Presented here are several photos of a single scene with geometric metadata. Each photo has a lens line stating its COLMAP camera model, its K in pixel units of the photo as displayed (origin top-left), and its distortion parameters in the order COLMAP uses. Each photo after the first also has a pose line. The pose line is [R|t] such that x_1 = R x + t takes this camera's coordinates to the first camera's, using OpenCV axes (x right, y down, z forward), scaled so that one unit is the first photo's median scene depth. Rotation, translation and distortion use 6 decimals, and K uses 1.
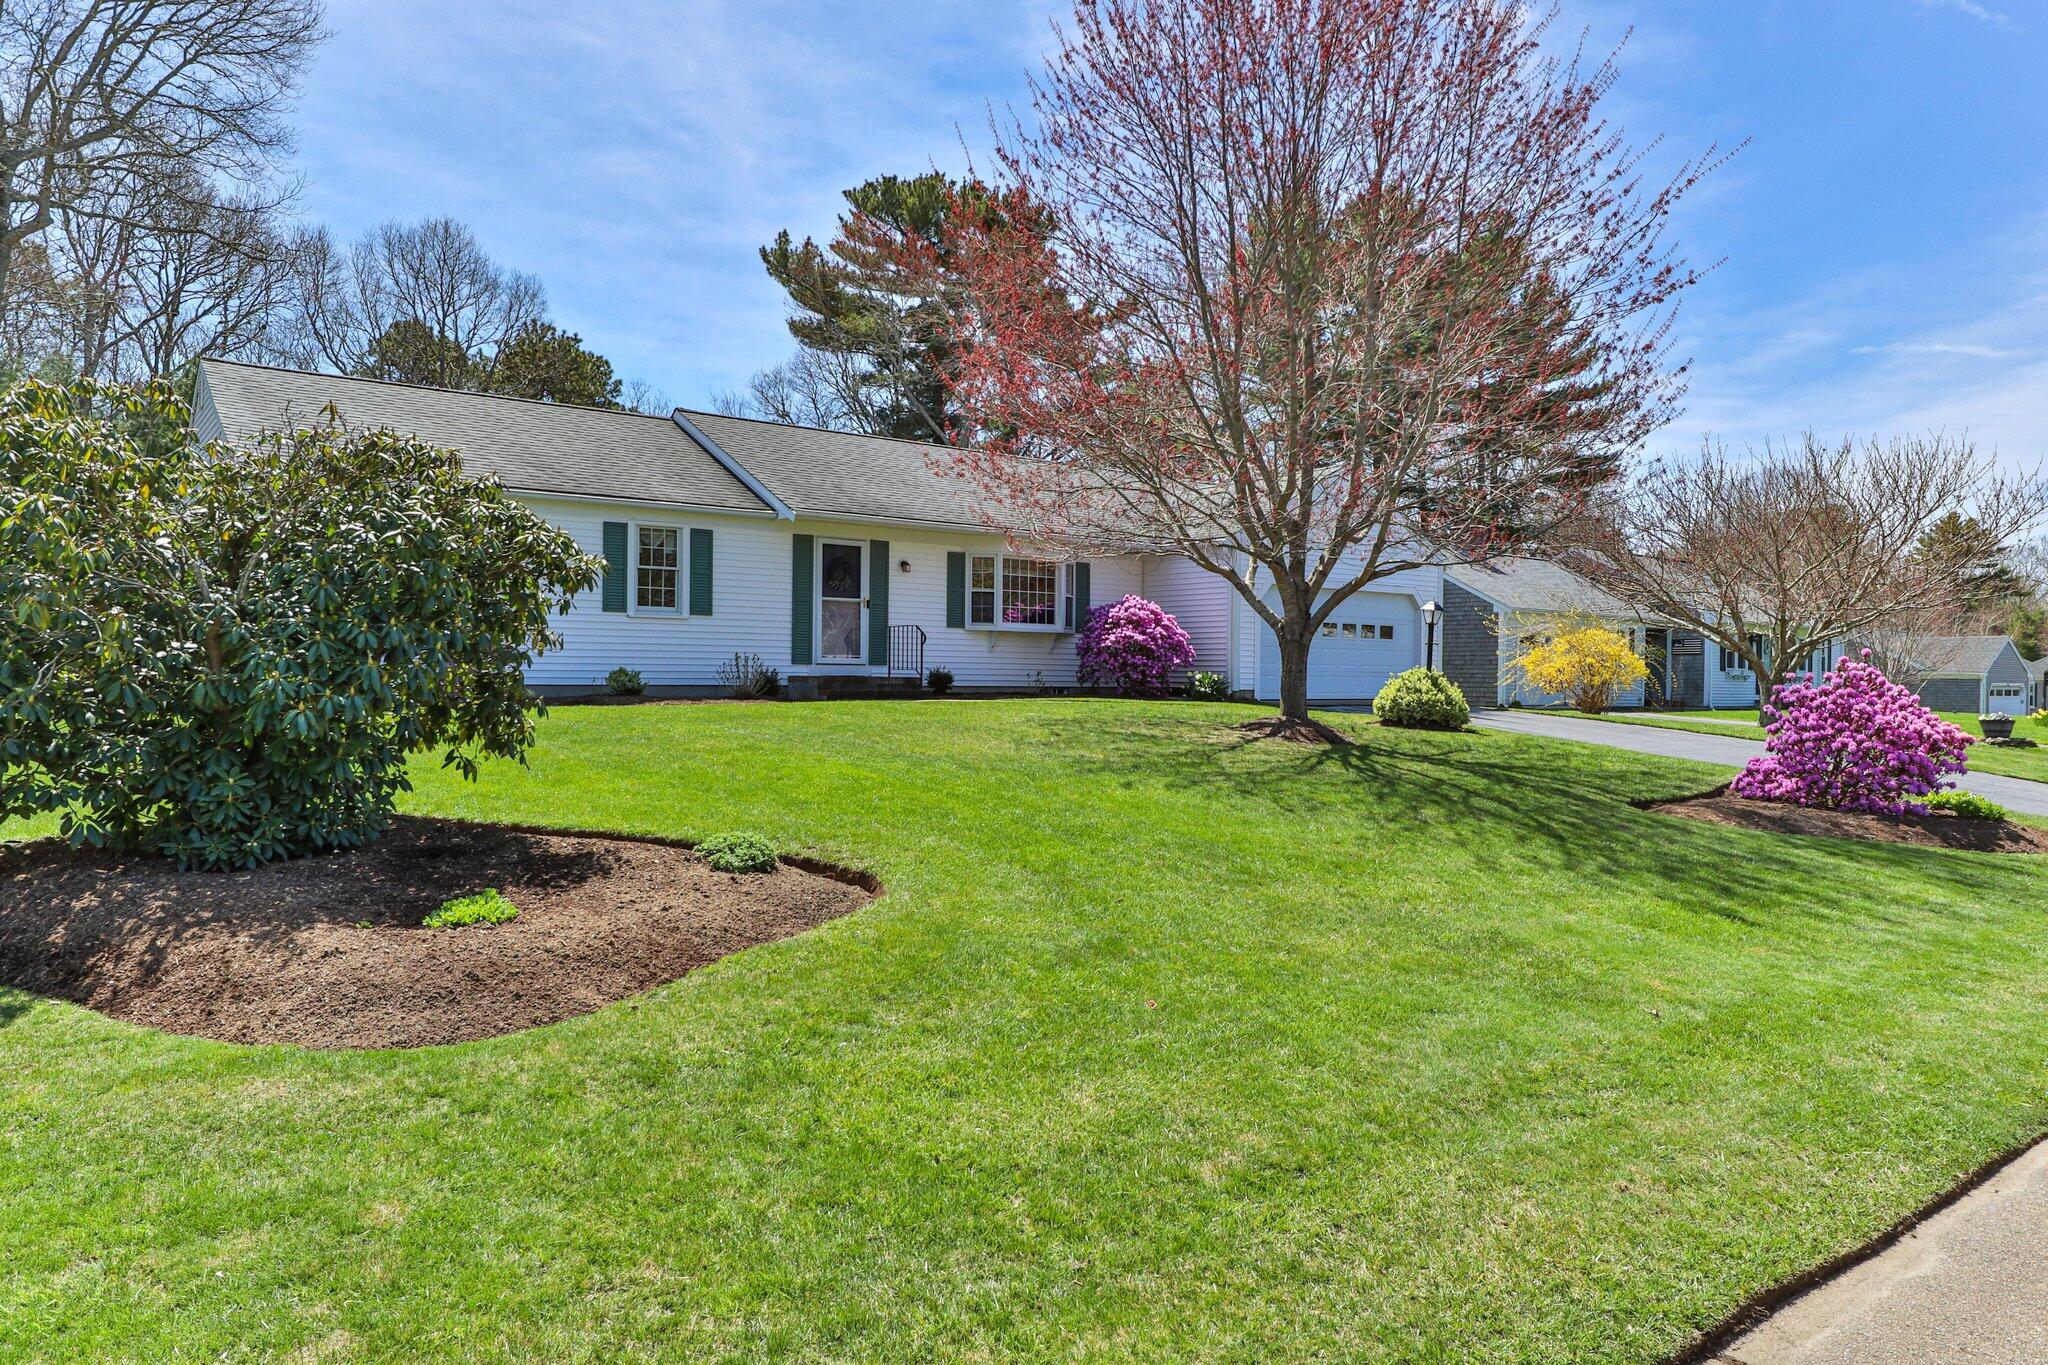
lens RADIAL K [[1335.2, 0, 1023.0], [0, 1335.2, 699.4], [0, 0, 1]] dist [-0.032281, 0.015863]
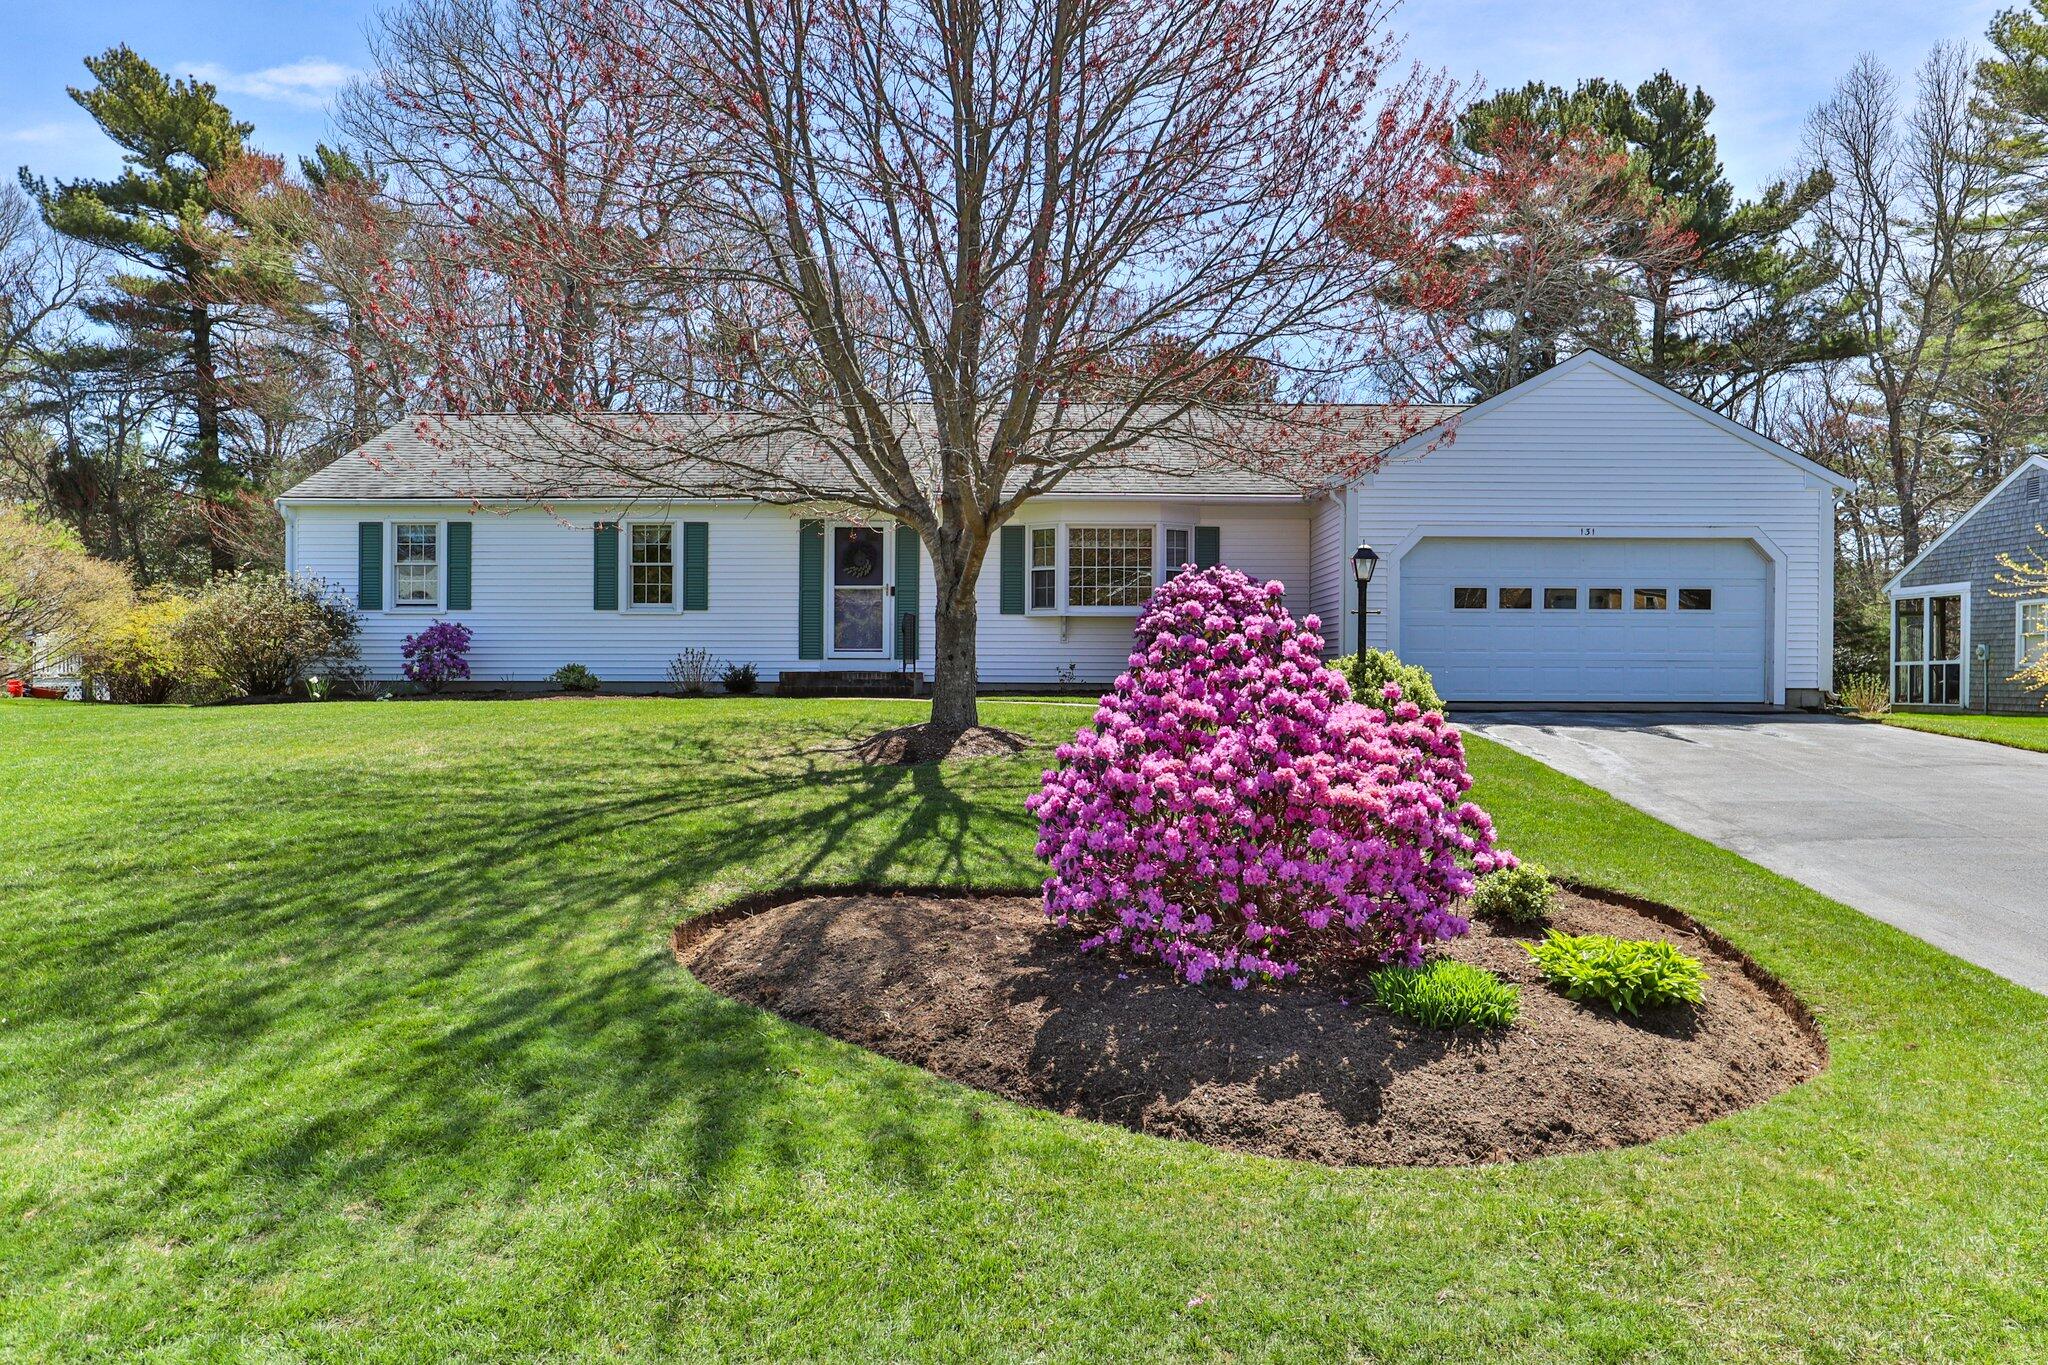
lens RADIAL K [[1335.2, 0, 1028.5], [0, 1335.2, 679.8], [0, 0, 1]] dist [-0.032281, 0.015863]
pose [[0.778936, -0.004794, -0.627085, 0.528447], [-0.008075, 0.999811, -0.017675, 0.002348], [0.627052, 0.018831, 0.778750, 0.378355]]
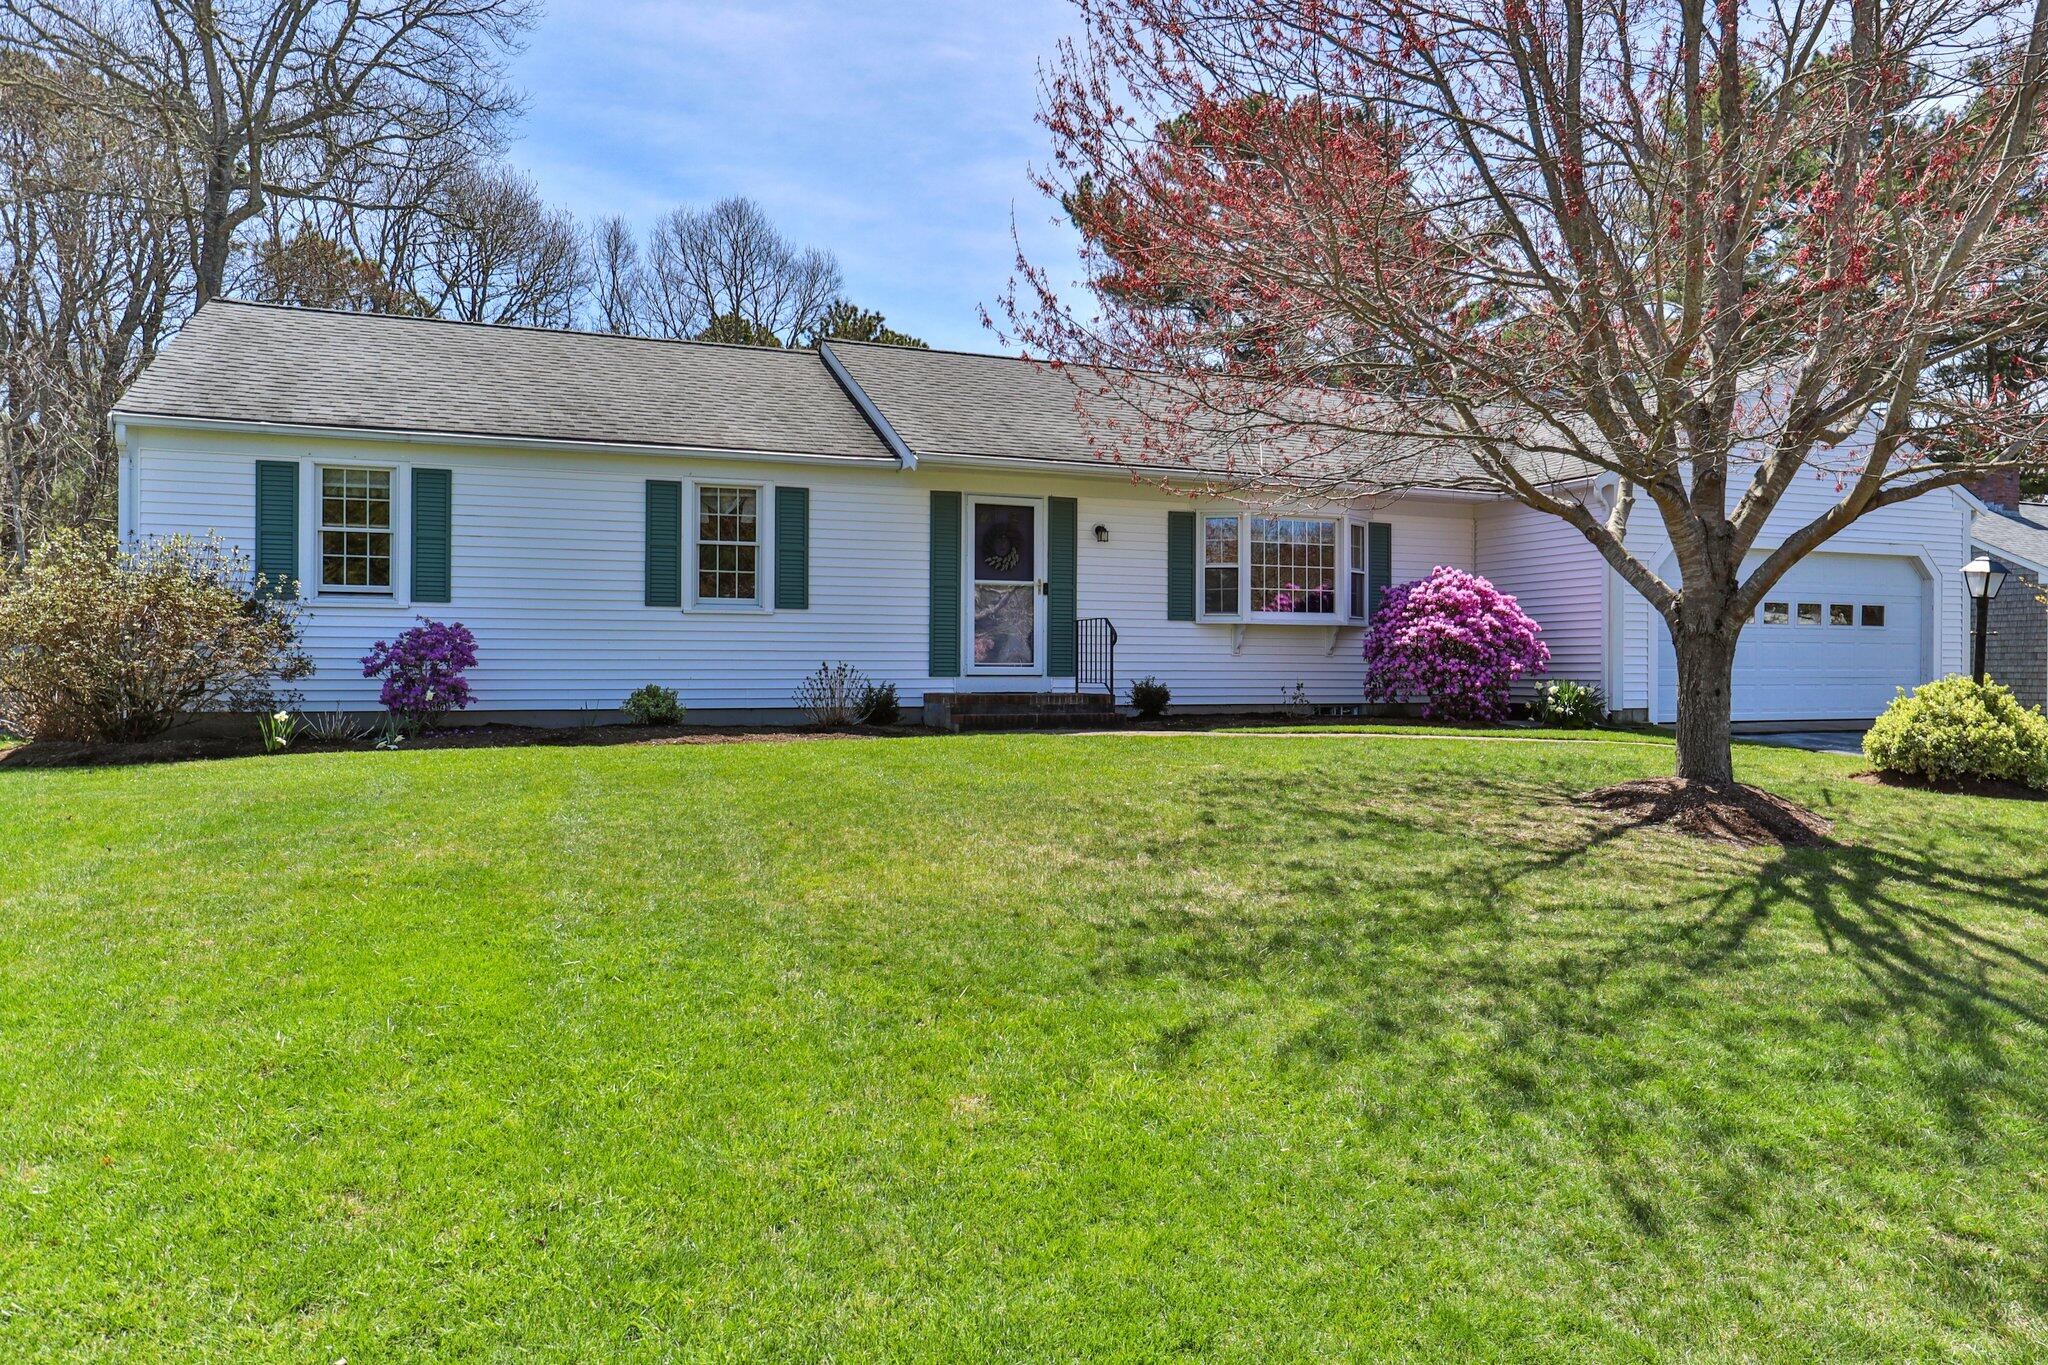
lens RADIAL K [[1358.5, 0, 1040.6], [0, 1358.5, 682.0], [0, 0, 1]] dist [-0.026688, 0.015660]
pose [[0.963341, -0.005763, -0.268220, 0.073909], [0.002859, 0.999933, -0.011216, -0.015368], [0.268266, 0.010038, 0.963292, 0.327331]]
